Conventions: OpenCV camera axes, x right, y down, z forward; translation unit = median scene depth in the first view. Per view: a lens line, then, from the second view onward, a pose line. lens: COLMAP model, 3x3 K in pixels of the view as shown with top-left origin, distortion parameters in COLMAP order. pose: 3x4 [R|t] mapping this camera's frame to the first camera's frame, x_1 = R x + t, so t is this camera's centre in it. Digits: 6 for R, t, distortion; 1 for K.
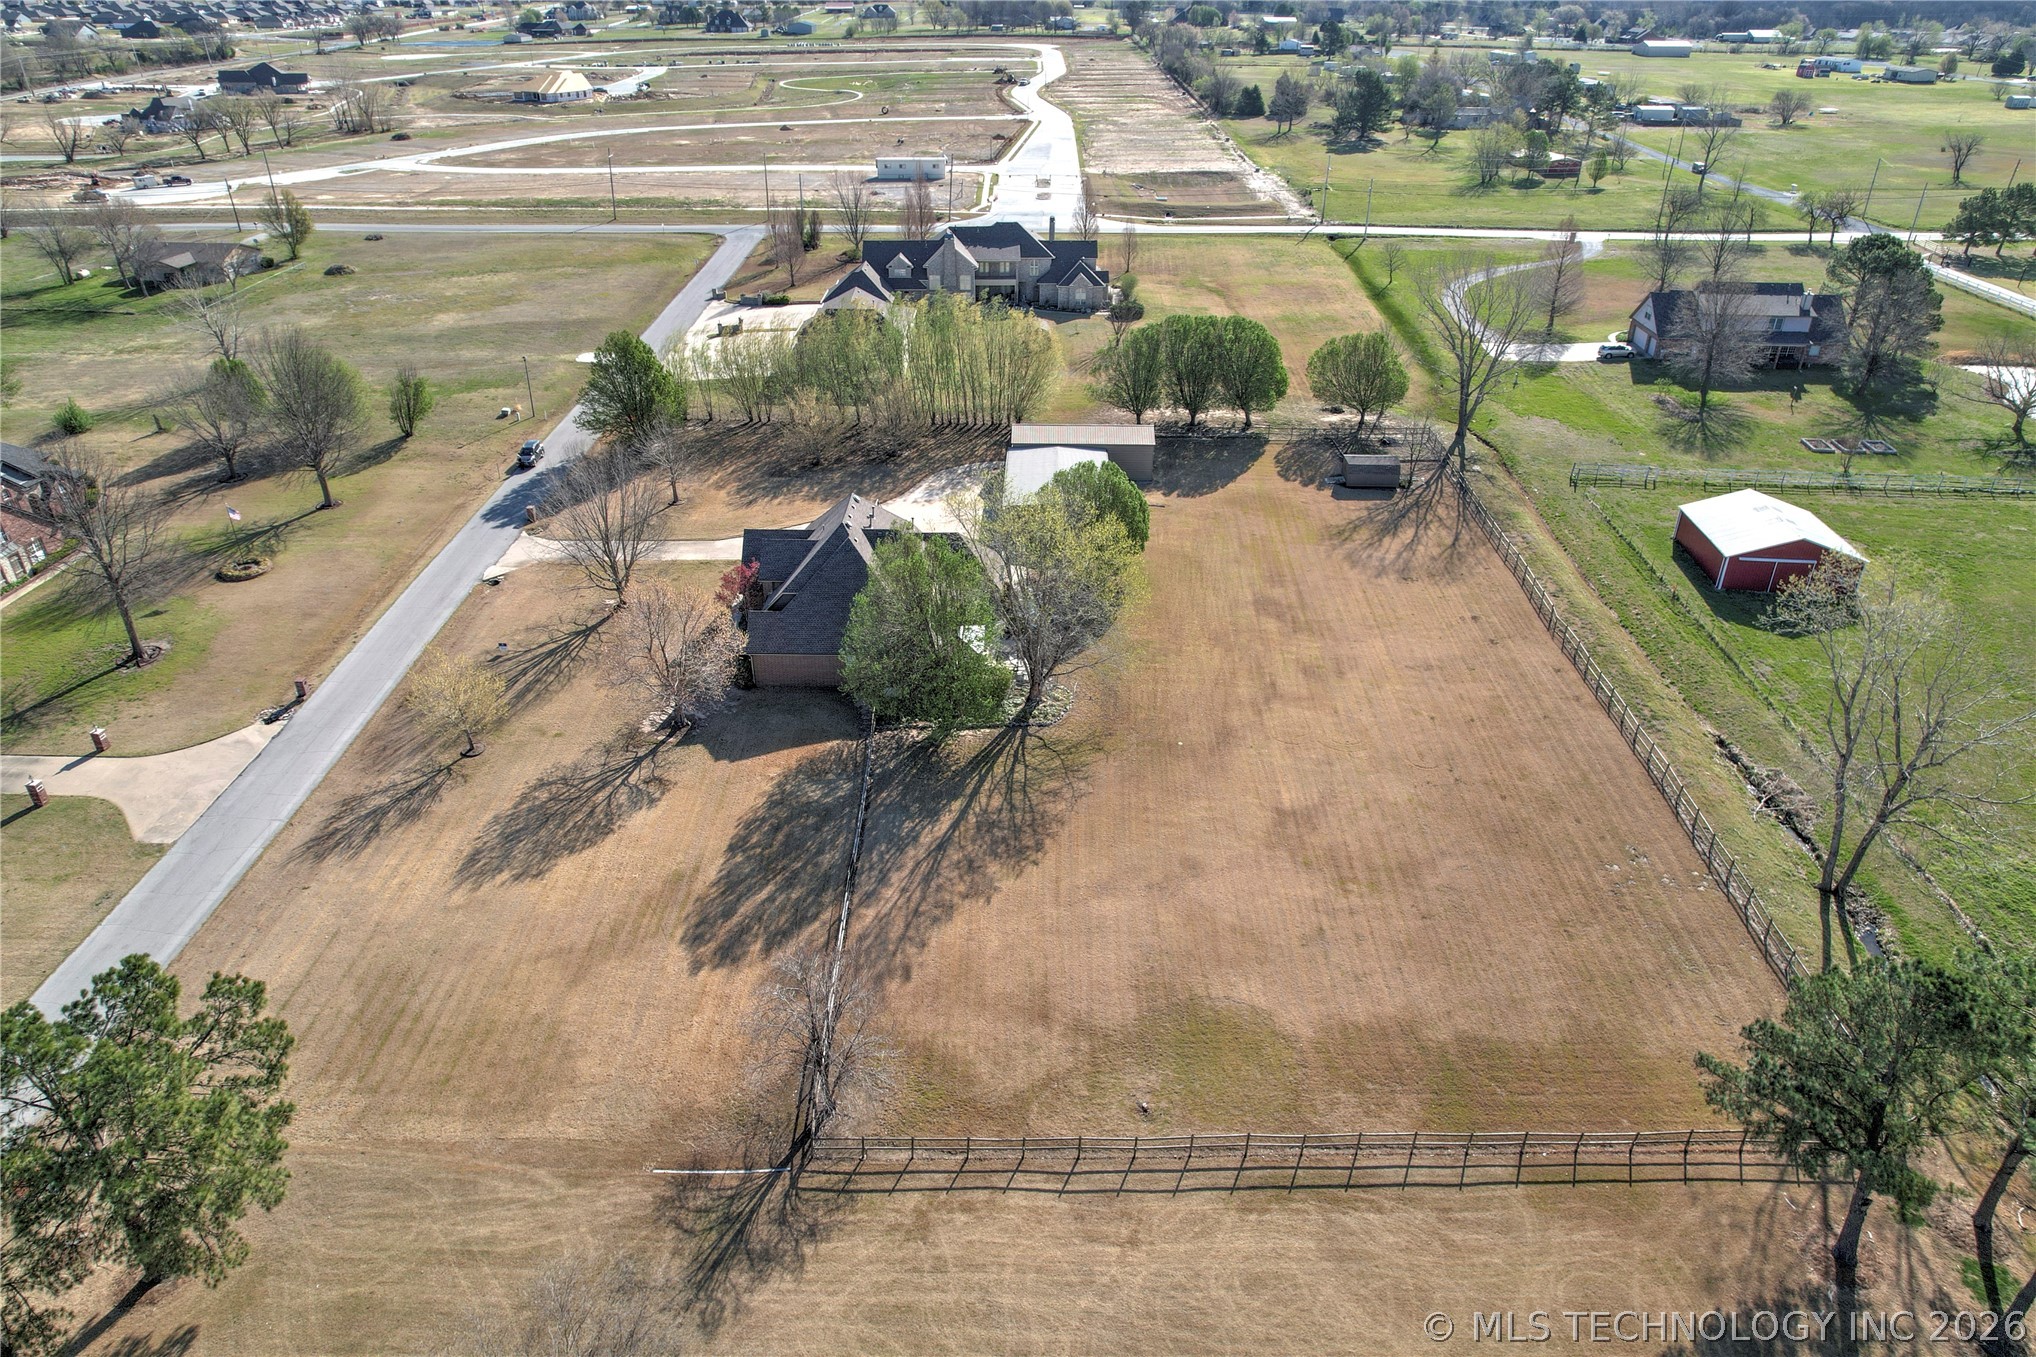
lens RADIAL K [[1305.5, 0, 1018.0], [0, 1305.5, 678.5], [0, 0, 1]] dist [-0.079065, 0.070218]
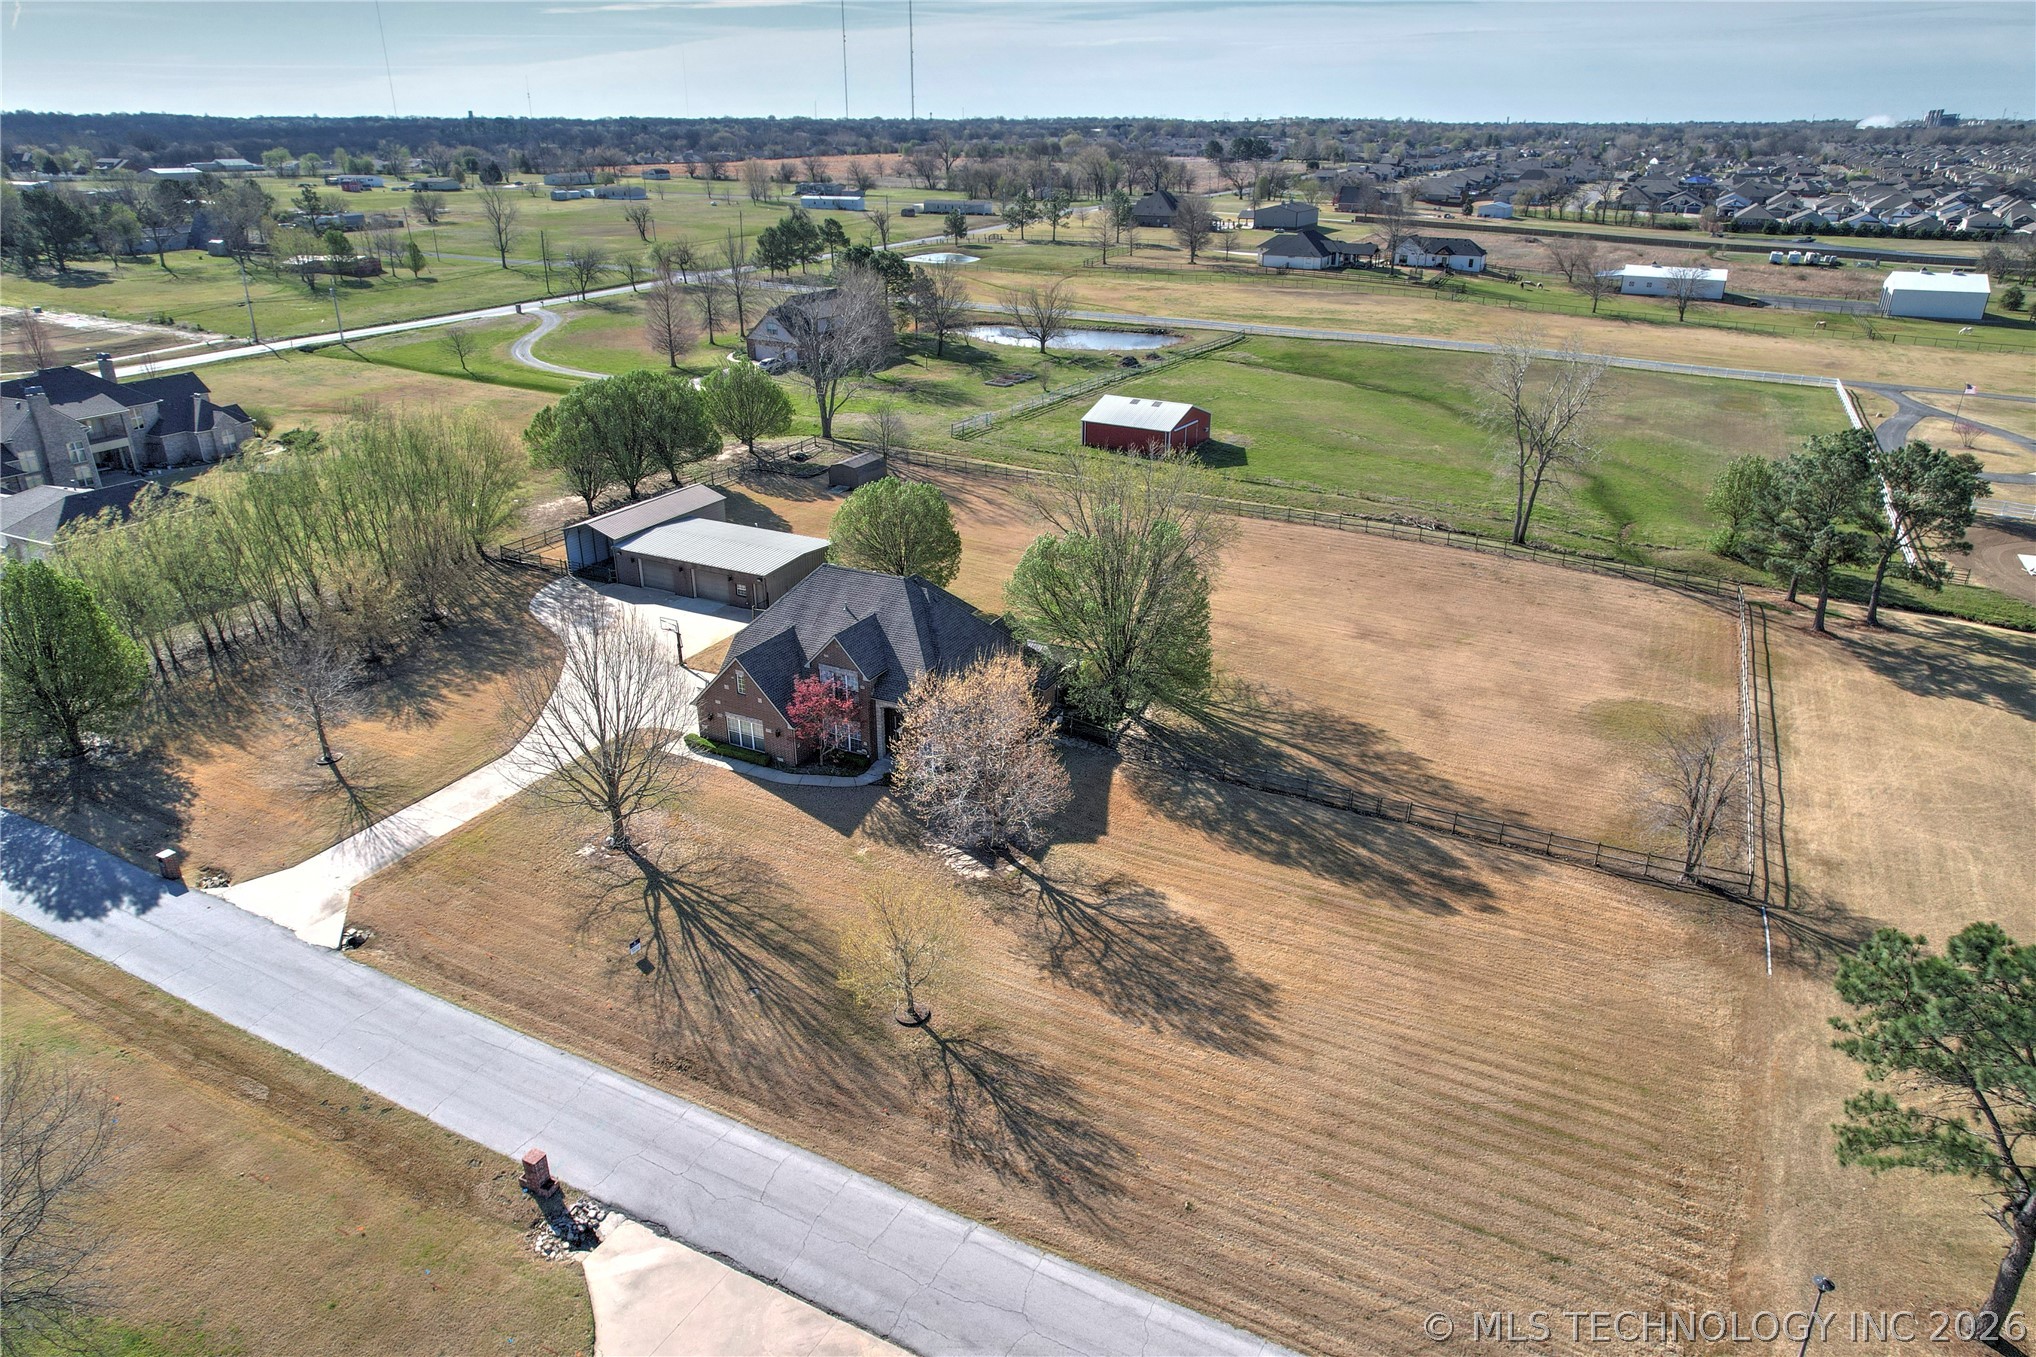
lens RADIAL K [[1305.5, 0, 1018.0], [0, 1305.5, 678.5], [0, 0, 1]] dist [-0.079065, 0.070218]
pose [[0.445625, -0.359239, 0.819979, -0.902553], [0.437084, 0.886669, 0.150919, -0.175073], [-0.781266, 0.291147, 0.552139, 0.566708]]
